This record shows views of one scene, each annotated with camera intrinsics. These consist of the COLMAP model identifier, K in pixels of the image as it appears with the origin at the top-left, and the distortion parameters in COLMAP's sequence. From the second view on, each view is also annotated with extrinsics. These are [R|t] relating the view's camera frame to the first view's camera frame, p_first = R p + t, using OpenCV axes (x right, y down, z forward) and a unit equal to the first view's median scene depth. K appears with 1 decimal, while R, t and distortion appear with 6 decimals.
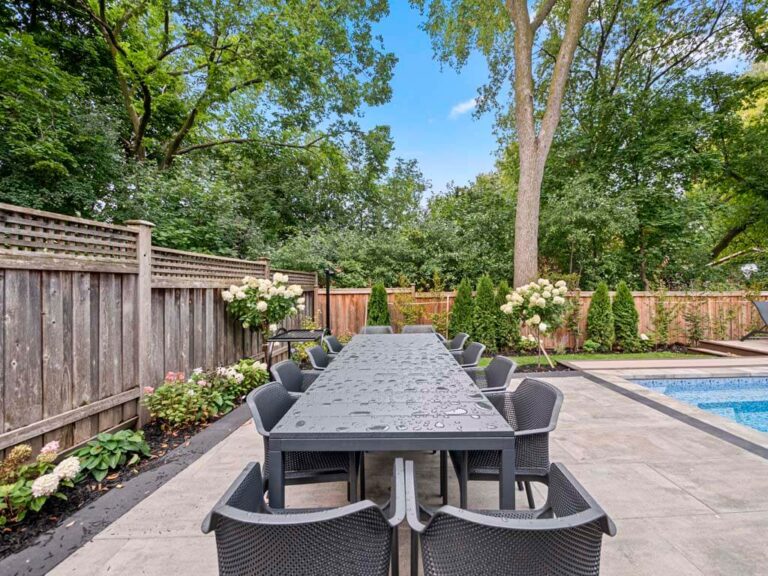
lens RADIAL K [[325.2, 0, 384.0], [0, 325.2, 288.0], [0, 0, 1]] dist [-0.002141, -0.000250]
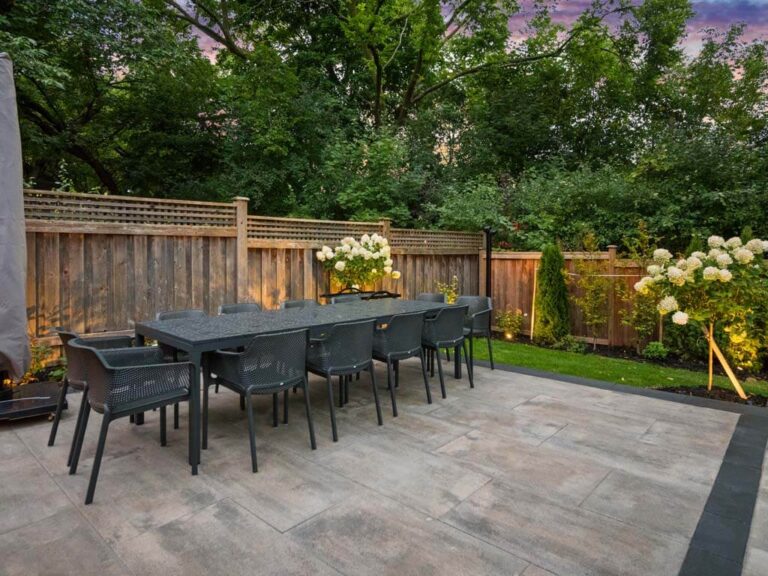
lens RADIAL K [[450.0, 0, 383.7], [0, 450.0, 278.3], [0, 0, 1]] dist [-0.000340, -0.000822]
pose [[0.724776, 0.052437, -0.686986, 0.978202], [-0.012795, 0.997952, 0.062673, 0.002784], [0.688866, -0.036634, 0.723963, 0.050945]]
